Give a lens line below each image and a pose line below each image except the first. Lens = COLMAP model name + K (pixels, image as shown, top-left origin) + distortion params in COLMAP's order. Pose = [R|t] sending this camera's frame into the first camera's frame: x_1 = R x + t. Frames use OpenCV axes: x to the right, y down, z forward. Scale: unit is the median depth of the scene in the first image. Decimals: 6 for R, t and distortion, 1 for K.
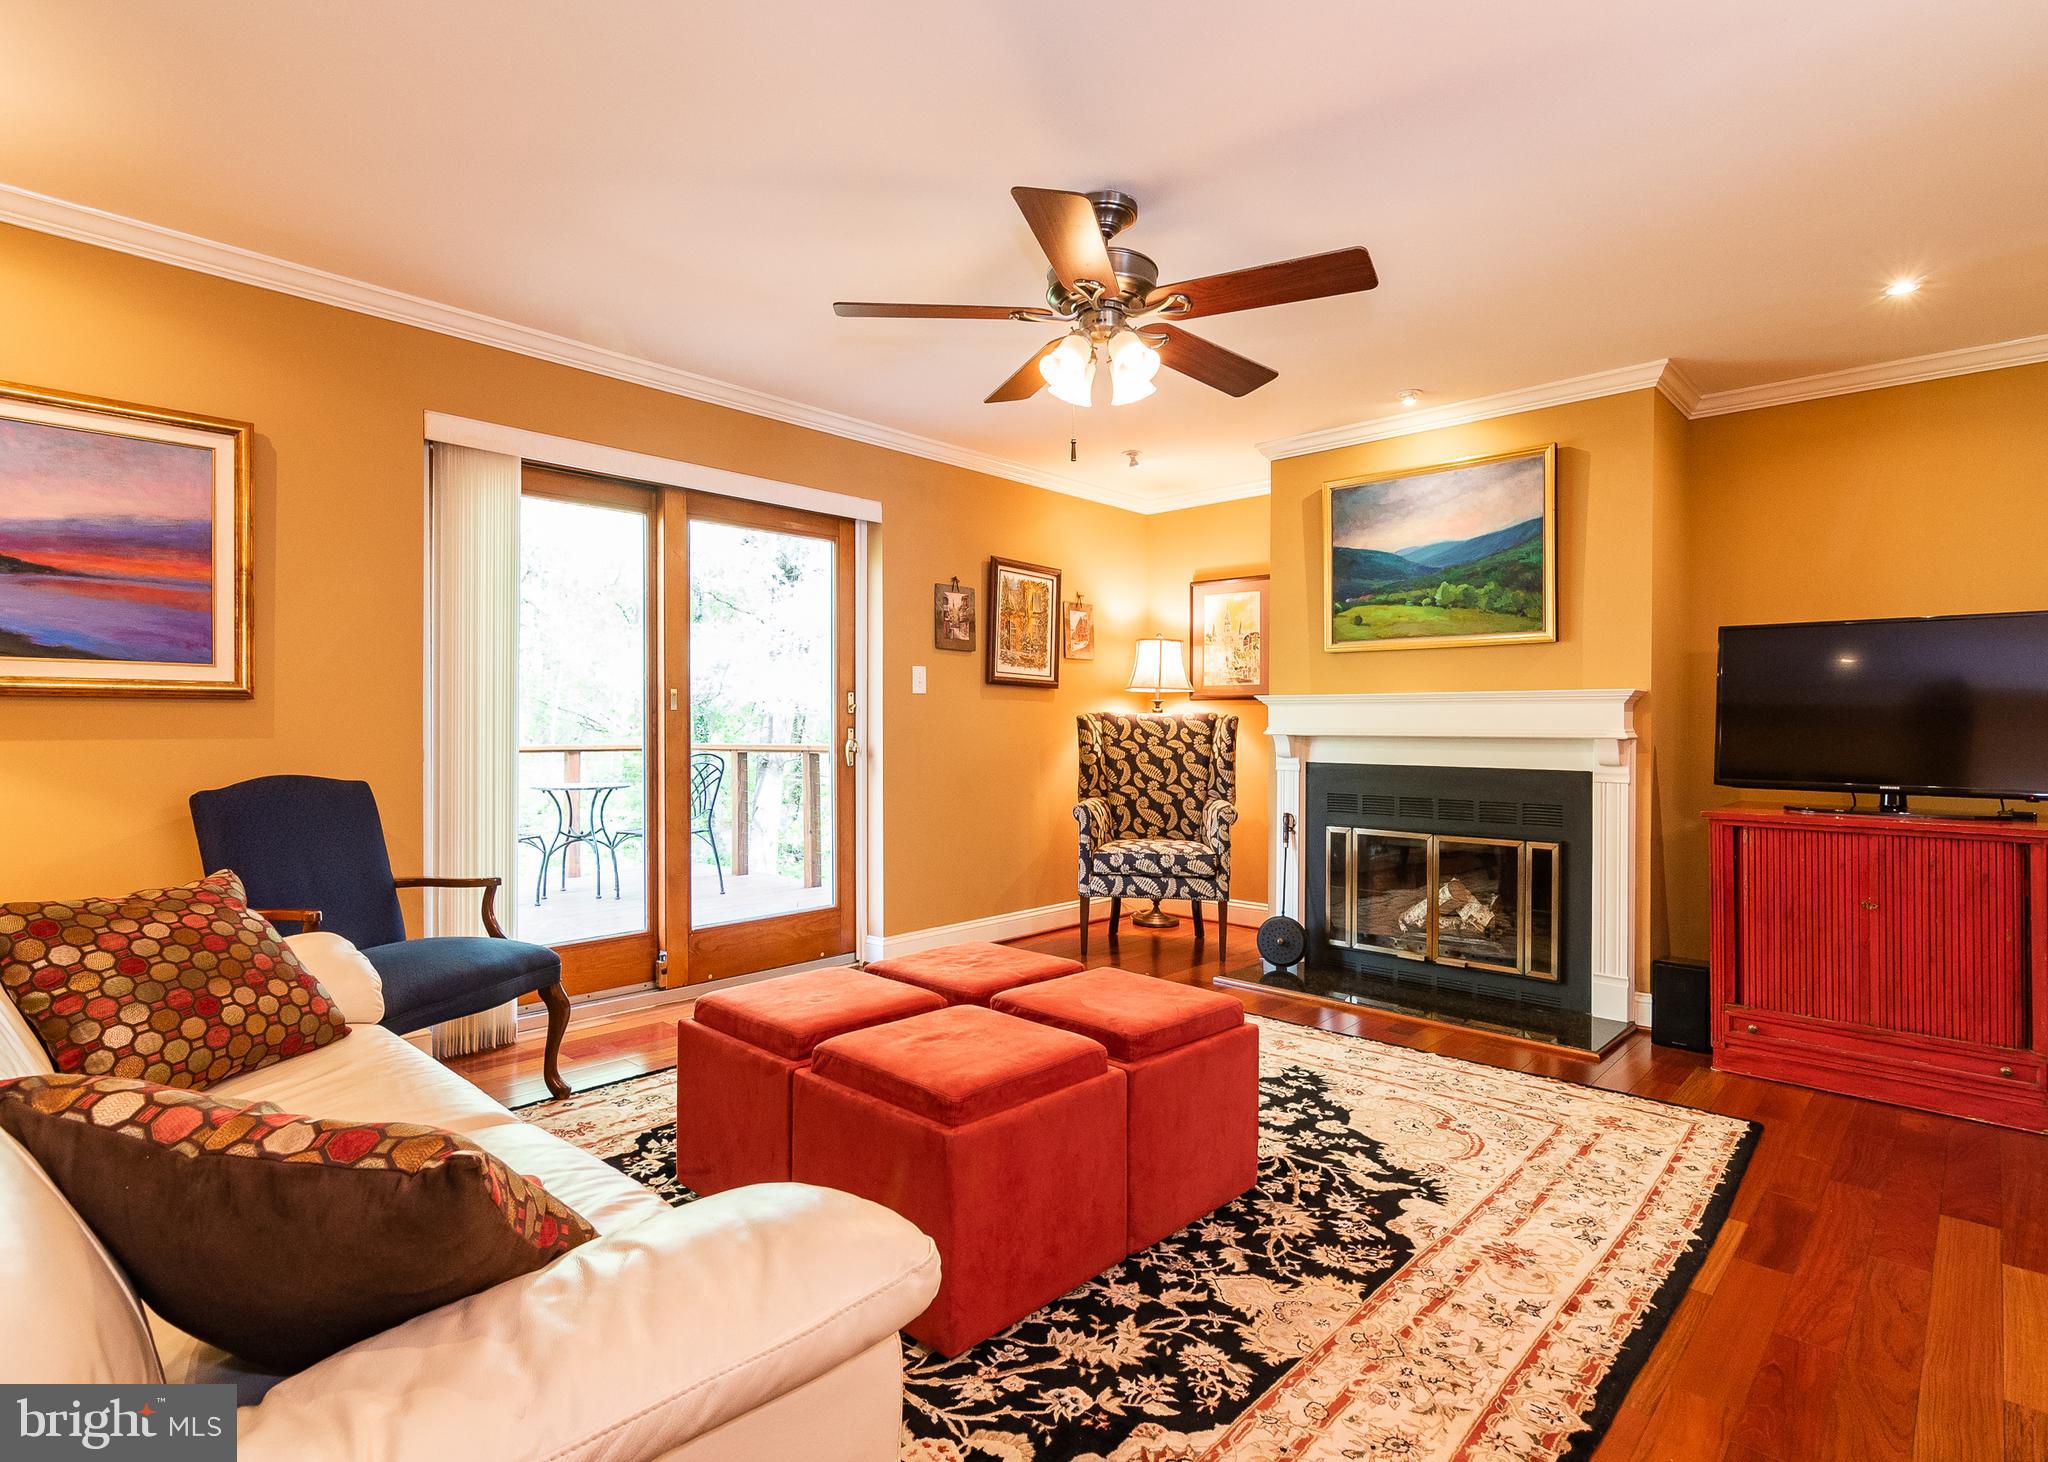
lens RADIAL K [[1048.1, 0, 1024.0], [0, 1048.1, 731.0], [0, 0, 1]] dist [-0.001085, 0.001357]
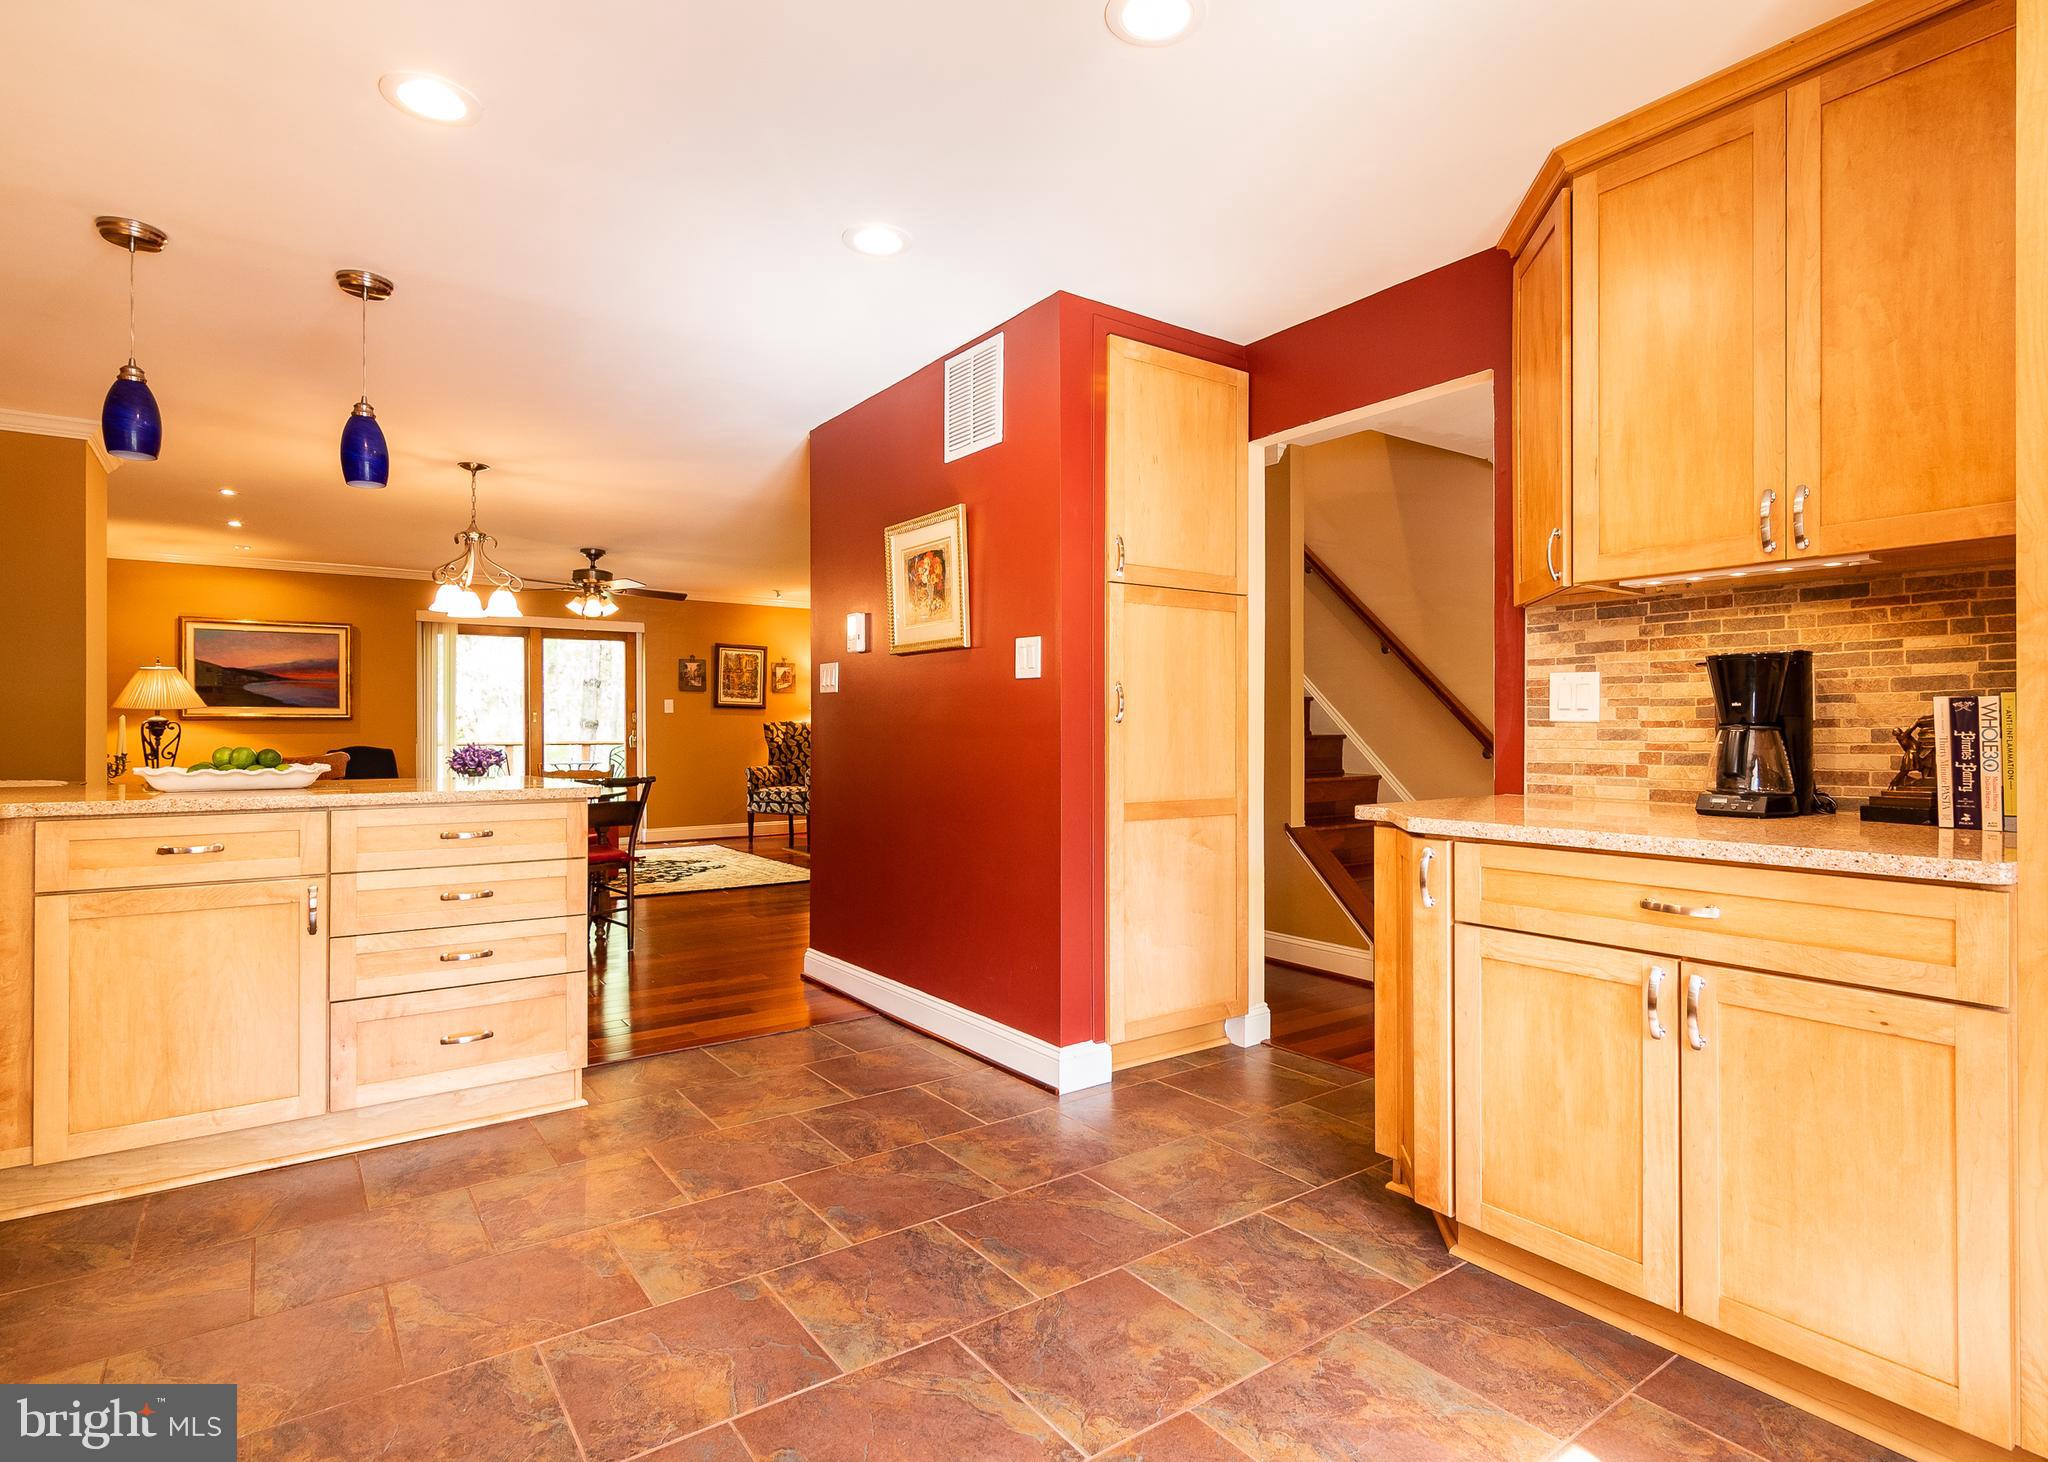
lens RADIAL K [[1064.1, 0, 1049.5], [0, 1064.1, 730.1], [0, 0, 1]] dist [0.002814, 0.001348]
pose [[0.982043, -0.004609, -0.188599, 1.226346], [0.003588, 0.999977, -0.005754, 0.015451], [0.188621, 0.004974, 0.982037, -1.092649]]
